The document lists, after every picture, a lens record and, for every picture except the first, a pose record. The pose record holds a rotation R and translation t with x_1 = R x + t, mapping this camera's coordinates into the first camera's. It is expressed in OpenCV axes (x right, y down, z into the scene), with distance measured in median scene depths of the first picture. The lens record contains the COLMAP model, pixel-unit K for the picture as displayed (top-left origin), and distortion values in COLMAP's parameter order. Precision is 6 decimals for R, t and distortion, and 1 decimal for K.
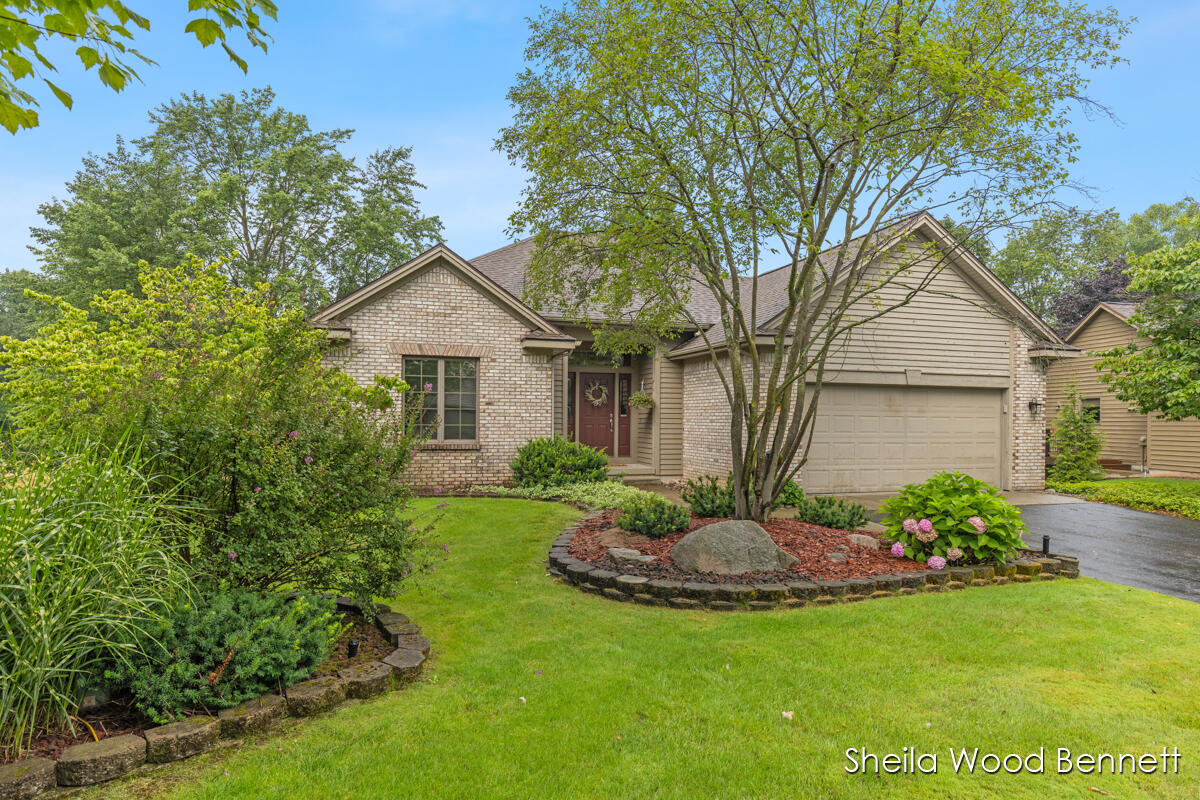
lens RADIAL K [[673.5, 0, 598.9], [0, 673.5, 421.8], [0, 0, 1]] dist [0.000234, 0.000756]
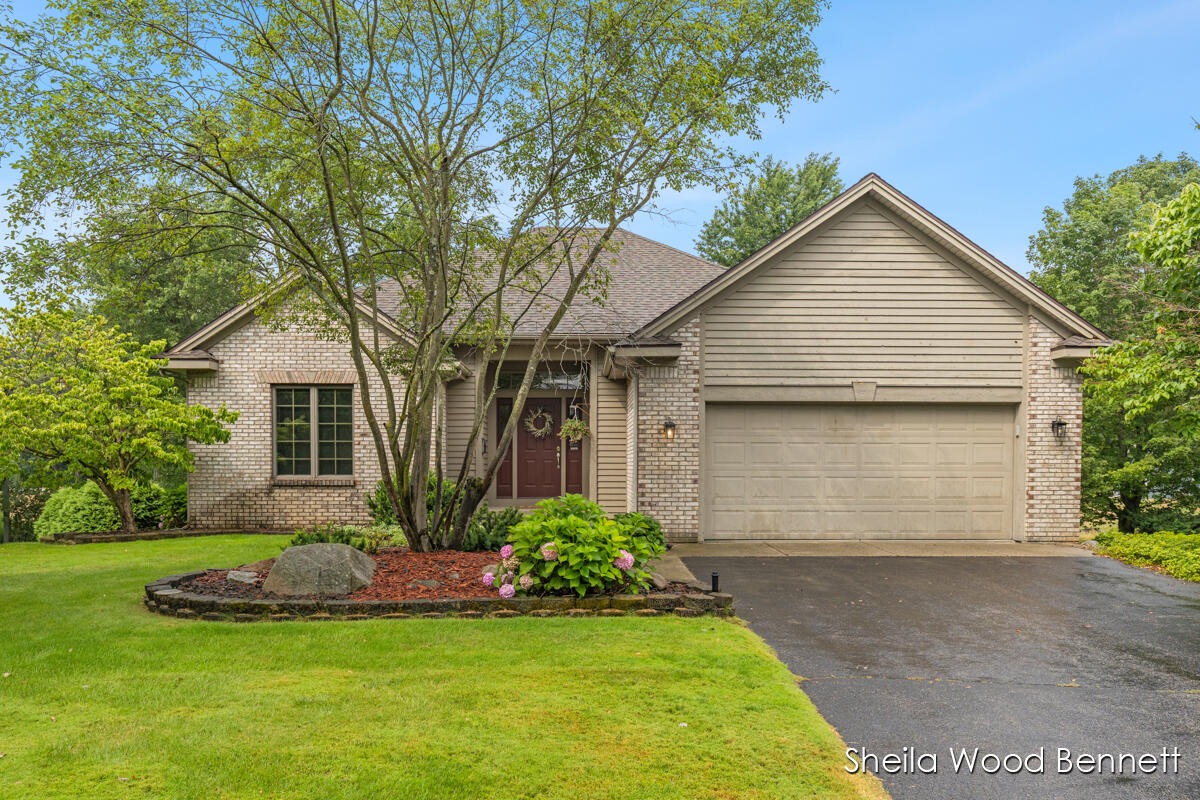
lens RADIAL K [[866.6, 0, 571.7], [0, 866.6, 489.5], [0, 0, 1]] dist [0.001178, -0.005516]
pose [[0.965372, -0.000466, -0.260878, 0.410348], [0.007121, 0.999673, 0.024567, 0.019720], [0.260781, -0.025574, 0.965059, -0.050242]]
